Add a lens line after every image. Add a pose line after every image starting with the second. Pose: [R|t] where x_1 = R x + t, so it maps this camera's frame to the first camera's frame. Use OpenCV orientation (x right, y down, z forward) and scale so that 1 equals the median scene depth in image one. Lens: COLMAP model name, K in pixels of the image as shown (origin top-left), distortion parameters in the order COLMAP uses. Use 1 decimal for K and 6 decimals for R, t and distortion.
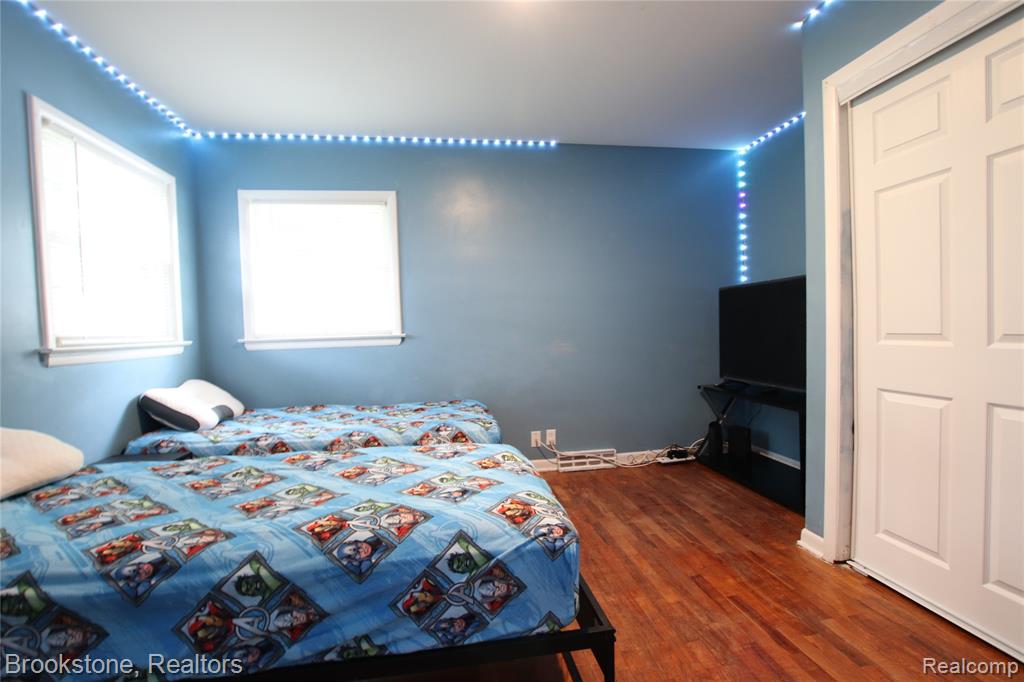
lens RADIAL K [[475.5, 0, 512.0], [0, 475.5, 341.0], [0, 0, 1]] dist [-0.033140, 0.005304]
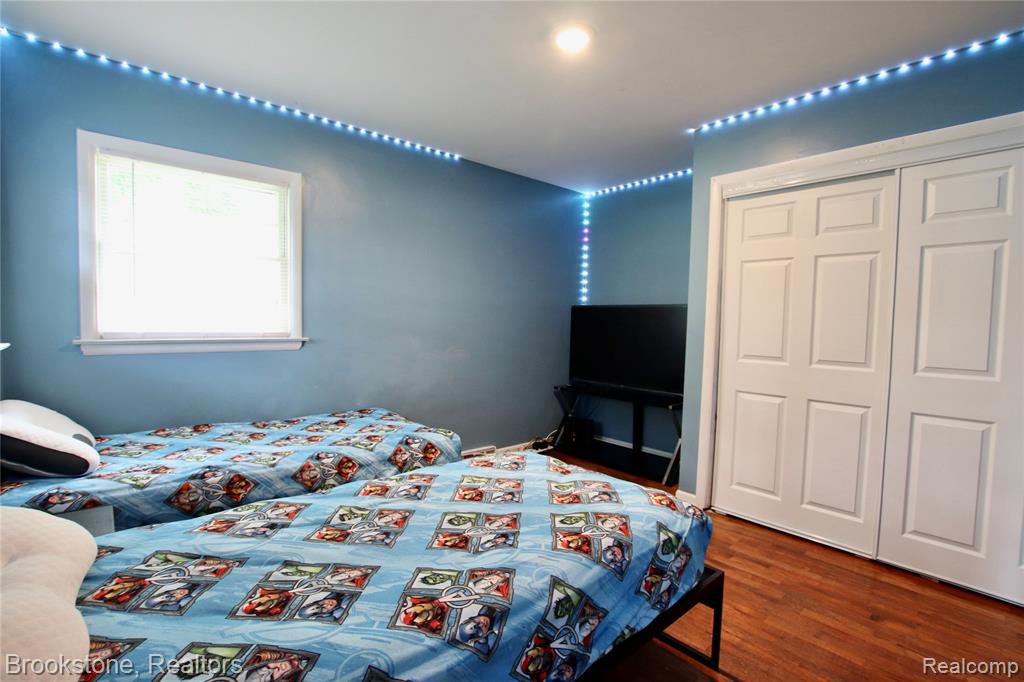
lens RADIAL K [[475.5, 0, 512.0], [0, 475.5, 341.0], [0, 0, 1]] dist [-0.033140, 0.005304]
pose [[0.845431, 0.023872, 0.533551, -0.665583], [-0.031708, 0.999482, 0.005524, -0.045237], [-0.533142, -0.021589, 0.845750, 0.090915]]
